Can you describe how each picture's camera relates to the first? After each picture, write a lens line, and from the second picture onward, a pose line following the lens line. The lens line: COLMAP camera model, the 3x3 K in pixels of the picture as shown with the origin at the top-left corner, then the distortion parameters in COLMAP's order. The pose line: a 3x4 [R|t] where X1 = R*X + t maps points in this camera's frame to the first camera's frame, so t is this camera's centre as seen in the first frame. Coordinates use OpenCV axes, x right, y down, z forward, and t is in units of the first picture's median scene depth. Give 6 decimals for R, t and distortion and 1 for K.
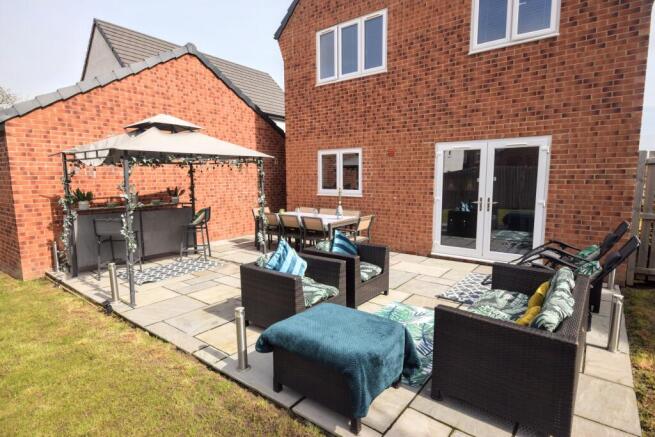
lens RADIAL K [[347.4, 0, 327.5], [0, 347.4, 218.5], [0, 0, 1]] dist [0.011026, 0.000398]
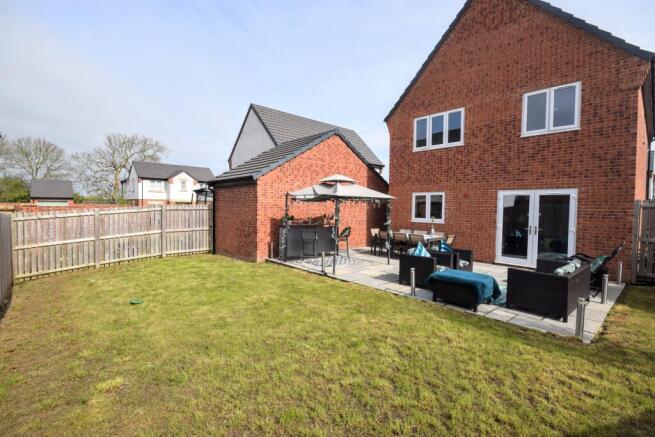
lens RADIAL K [[302.7, 0, 327.5], [0, 302.7, 218.5], [0, 0, 1]] dist [0.001416, -0.000746]
pose [[0.983520, 0.028246, -0.178579, -0.206672], [-0.042935, 0.995955, -0.078929, 0.051821], [0.175627, 0.085296, 0.980755, -0.483829]]
